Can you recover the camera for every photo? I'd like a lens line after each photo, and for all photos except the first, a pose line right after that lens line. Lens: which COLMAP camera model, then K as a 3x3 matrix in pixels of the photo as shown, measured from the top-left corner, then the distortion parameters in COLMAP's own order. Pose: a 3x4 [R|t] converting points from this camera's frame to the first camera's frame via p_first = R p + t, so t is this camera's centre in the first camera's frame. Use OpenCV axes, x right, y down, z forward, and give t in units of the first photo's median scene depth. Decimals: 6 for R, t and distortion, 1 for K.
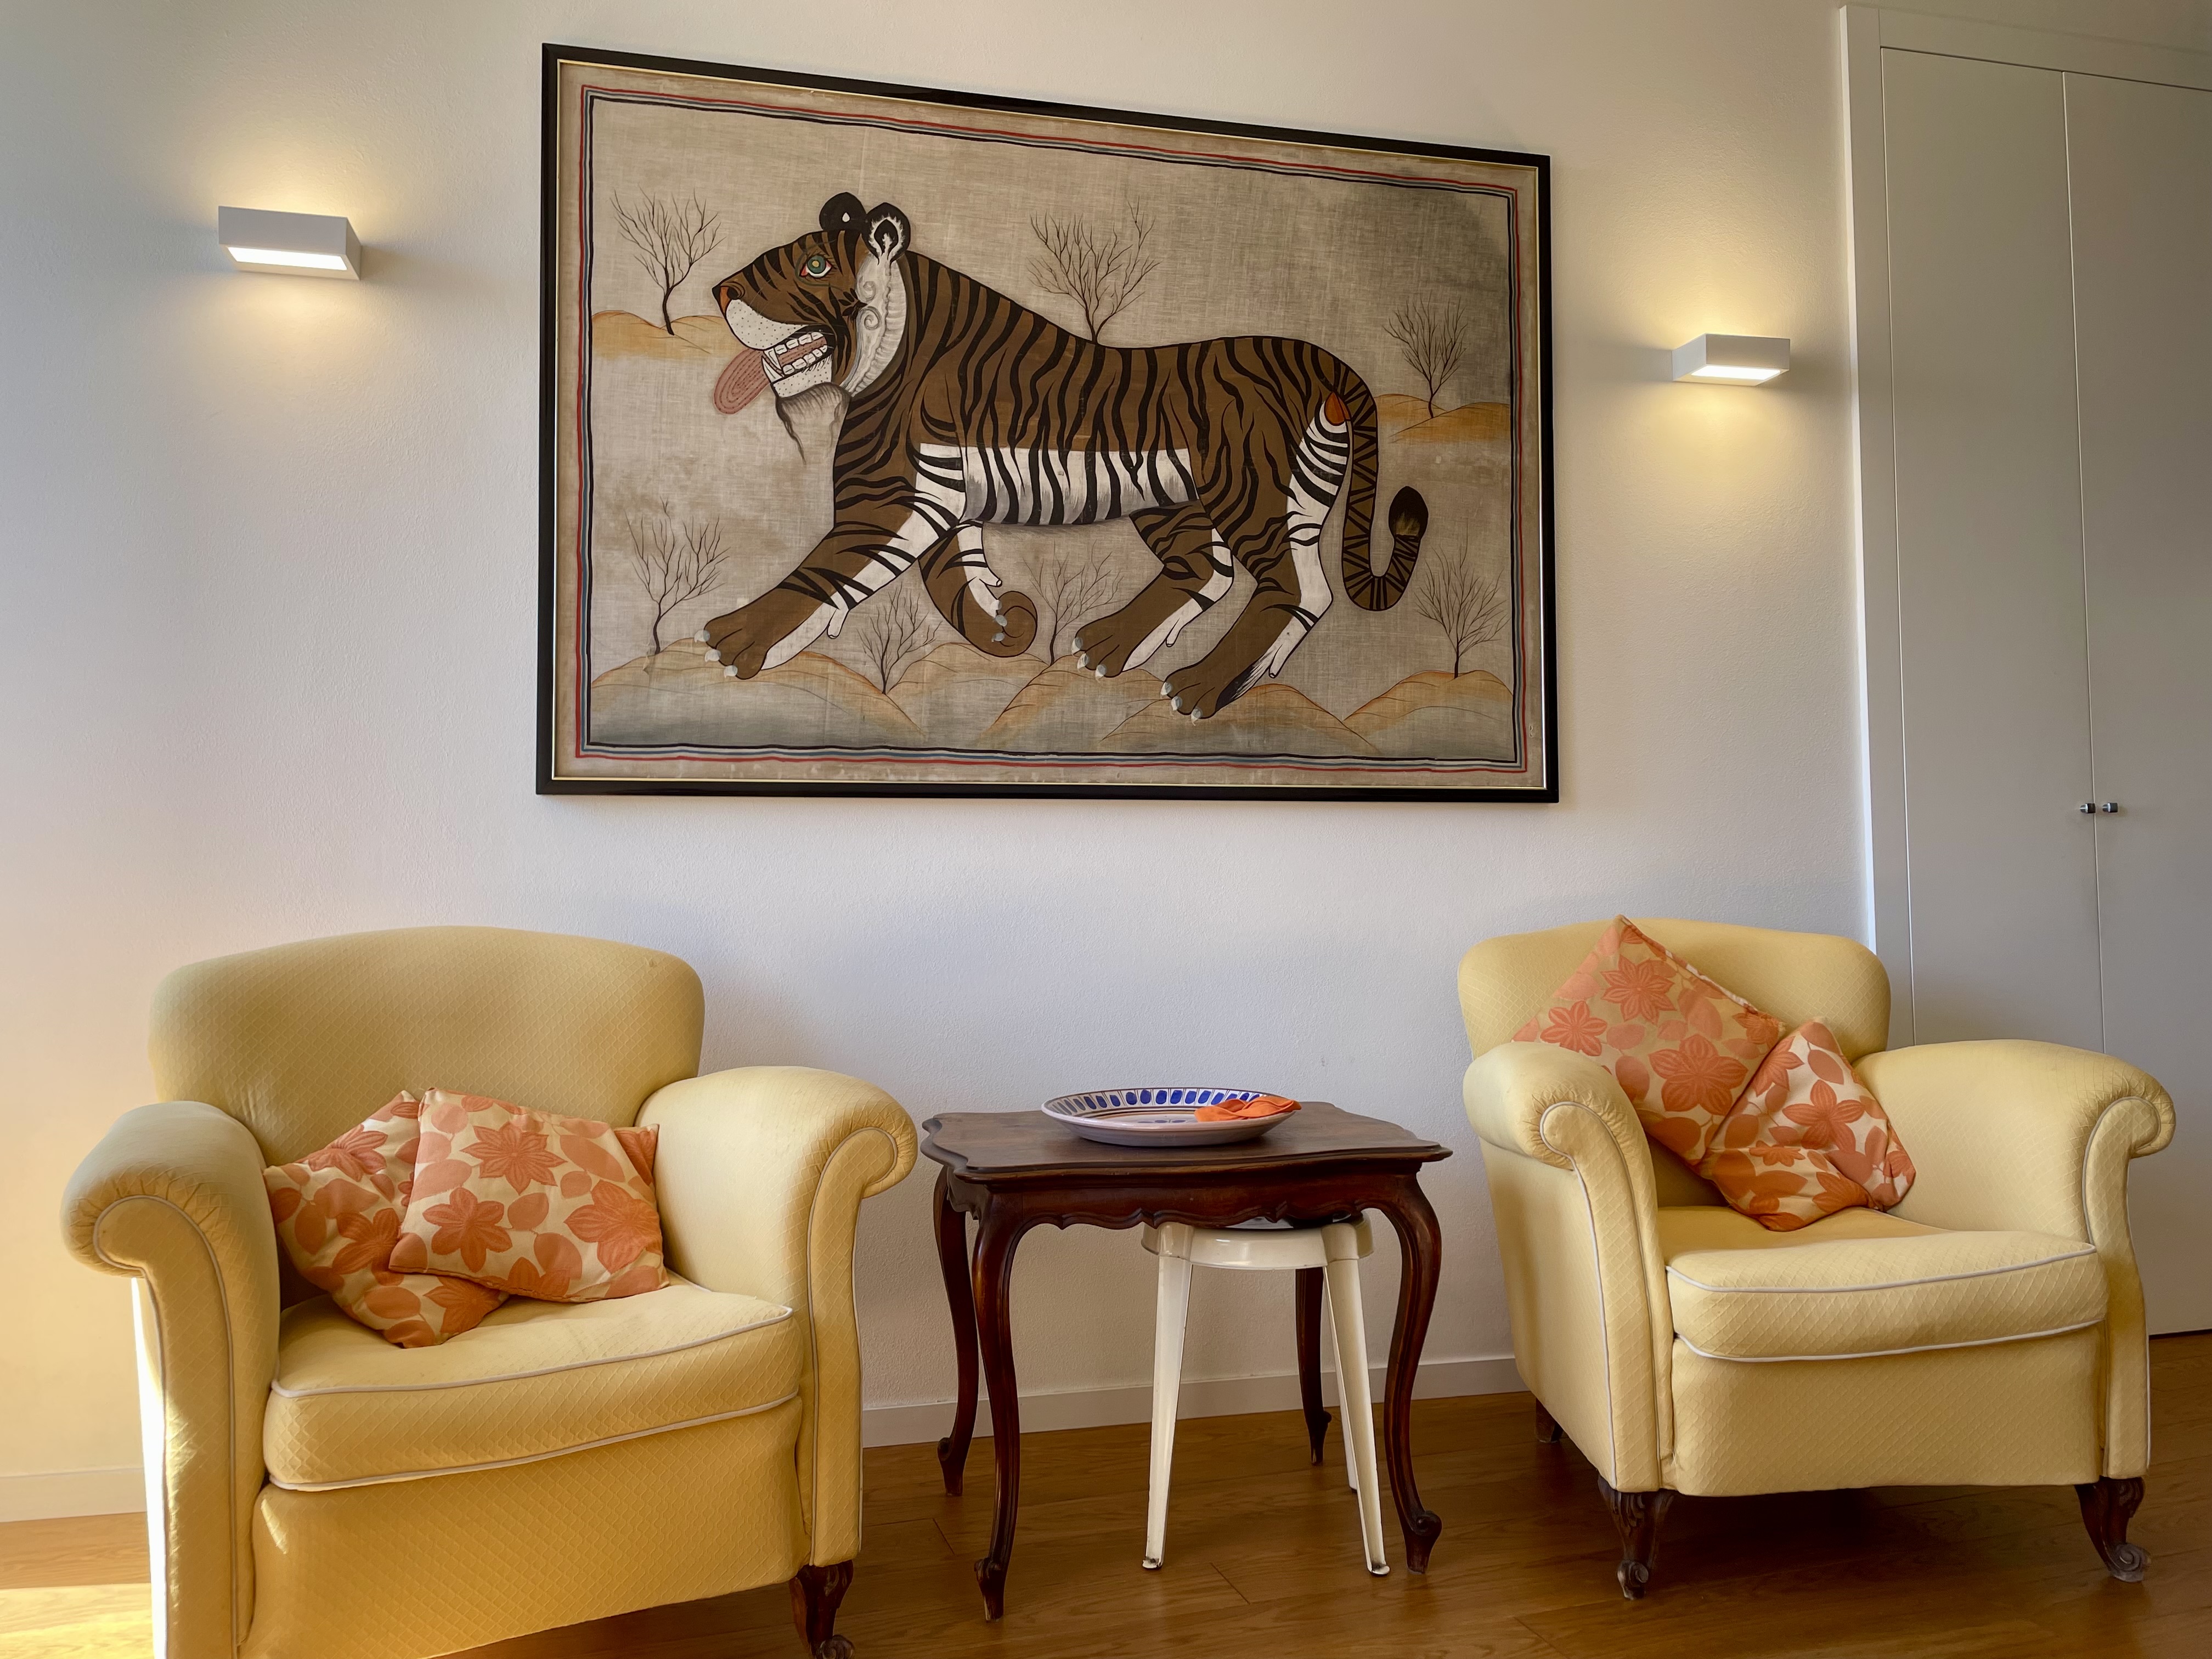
lens RADIAL K [[1680.4, 0, 1138.0], [0, 1680.4, 801.3], [0, 0, 1]] dist [0.103236, -0.136252]
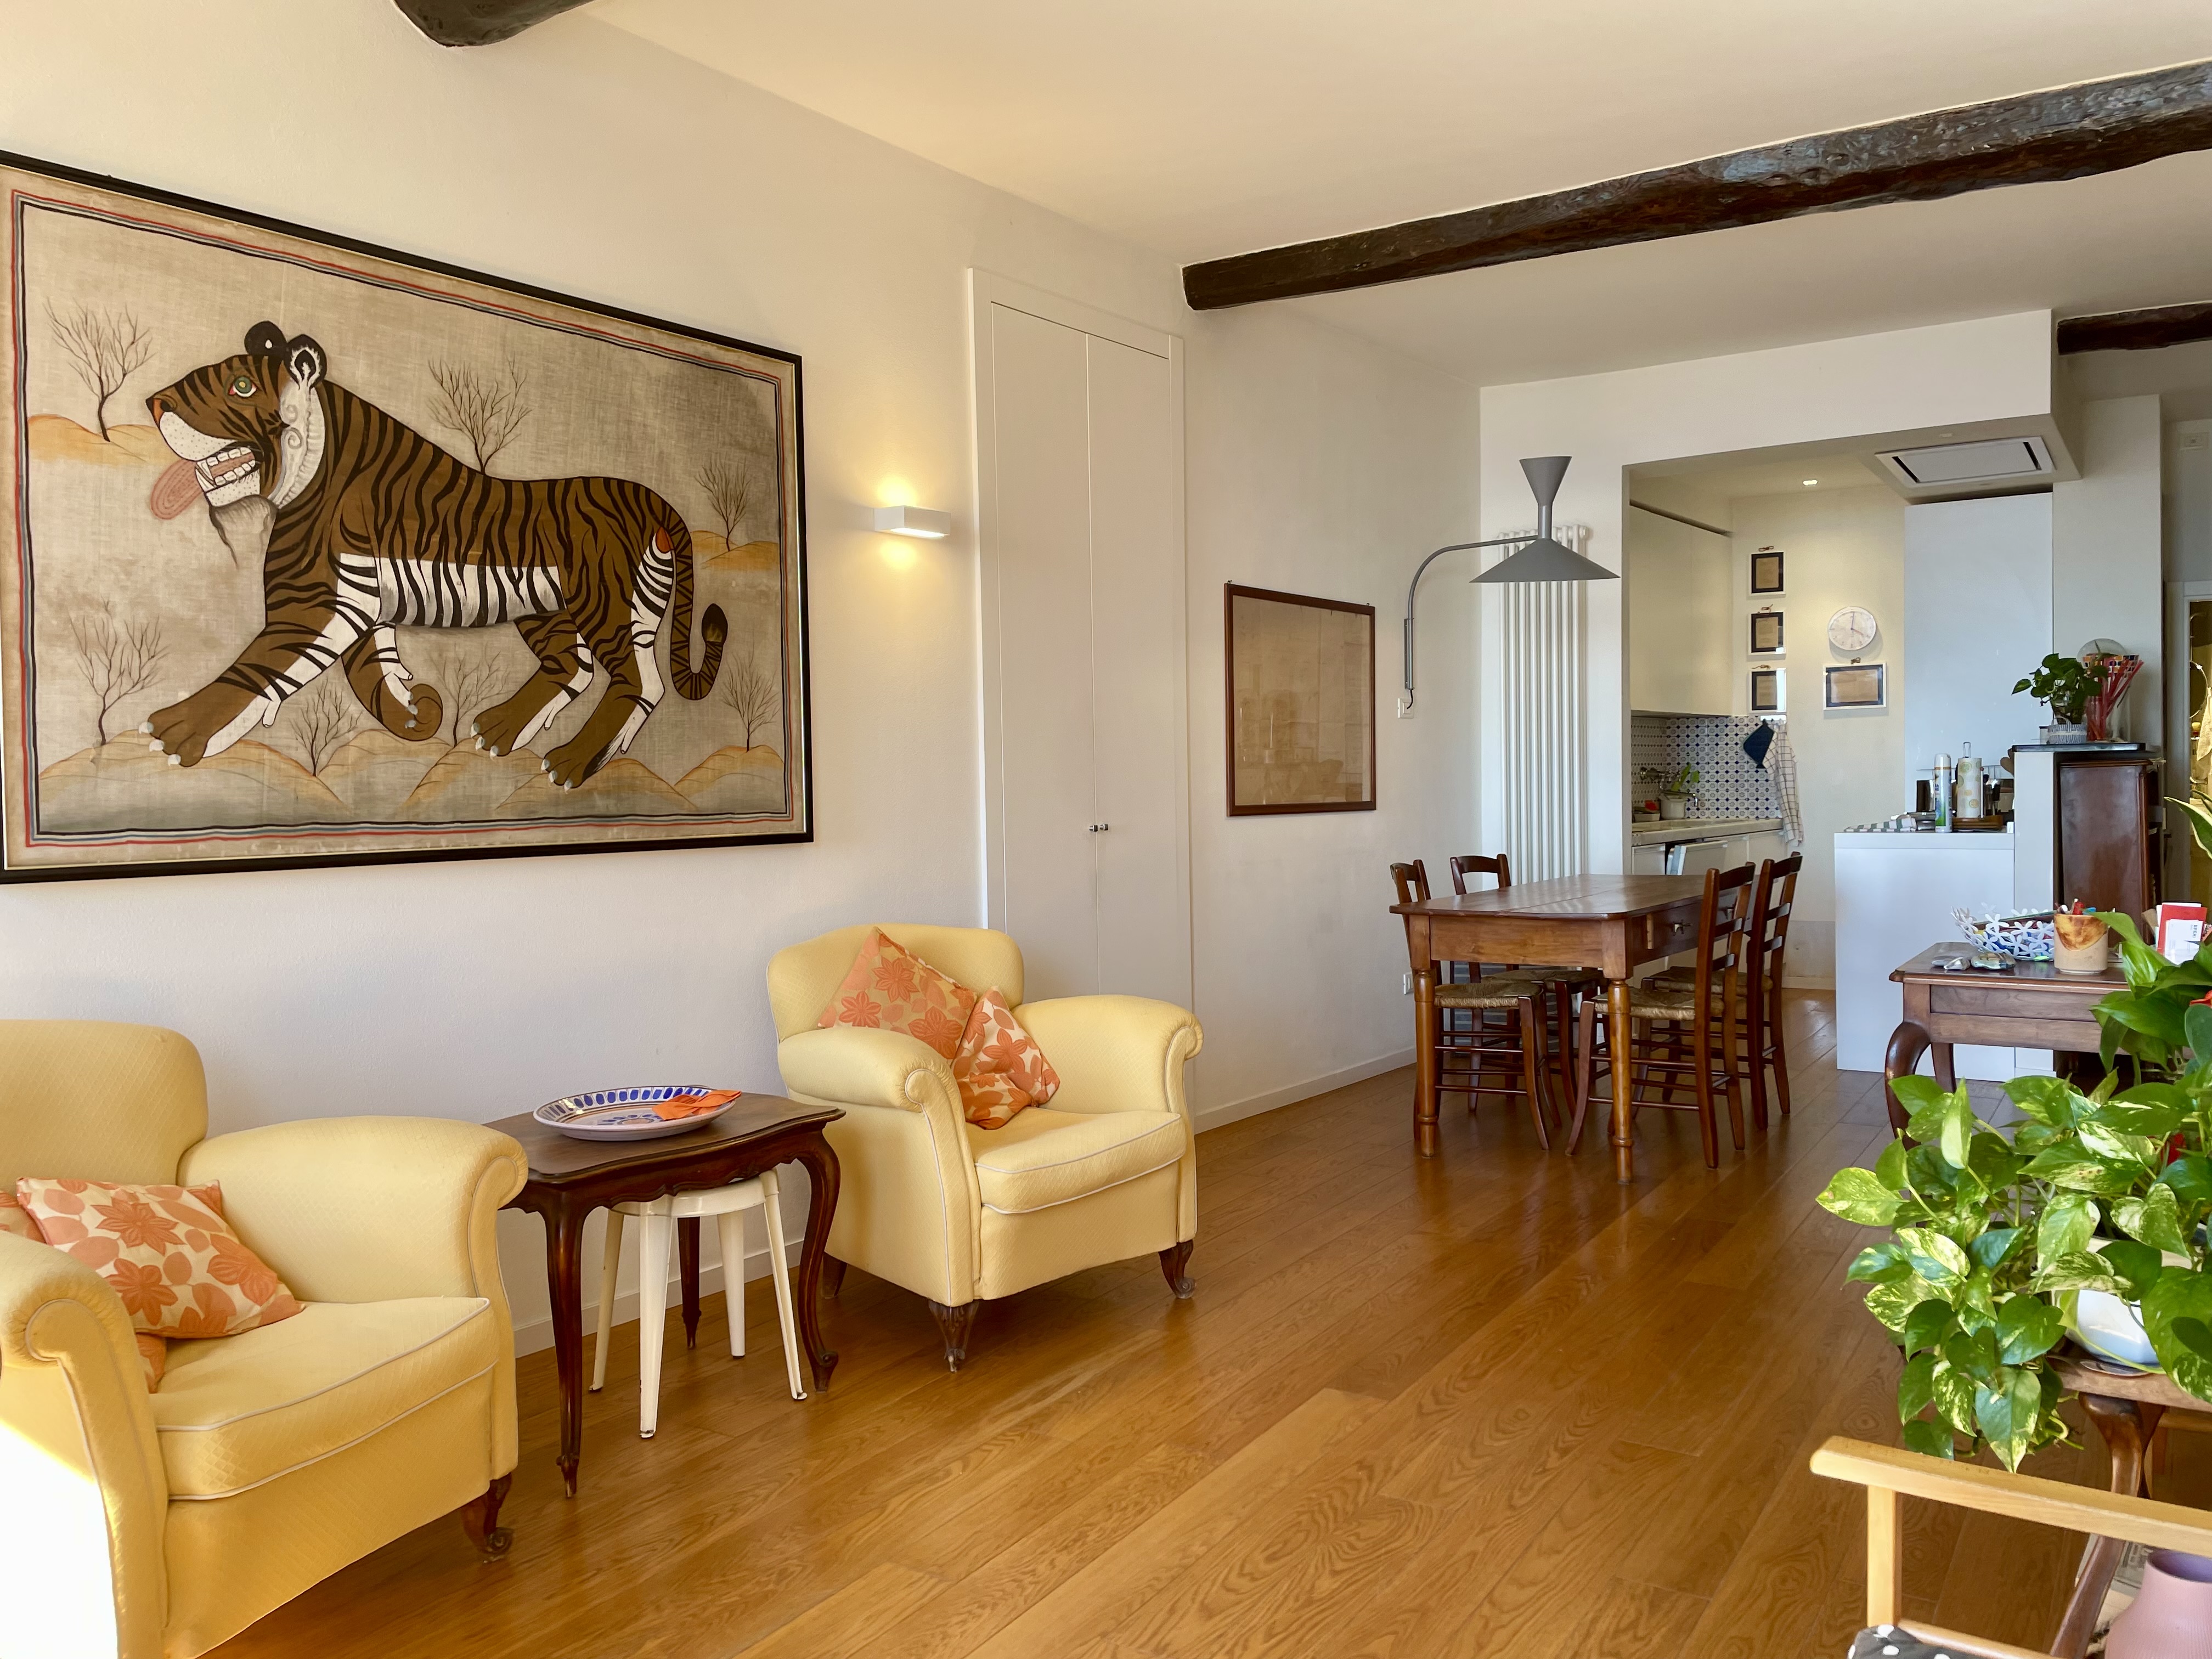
lens RADIAL K [[1680.4, 0, 1138.0], [0, 1680.4, 801.3], [0, 0, 1]] dist [0.103236, -0.136252]
pose [[0.772726, -0.014766, 0.634568, -0.446844], [-0.026747, 0.998084, 0.055794, -0.124304], [-0.634176, -0.060086, 0.770851, -0.234684]]
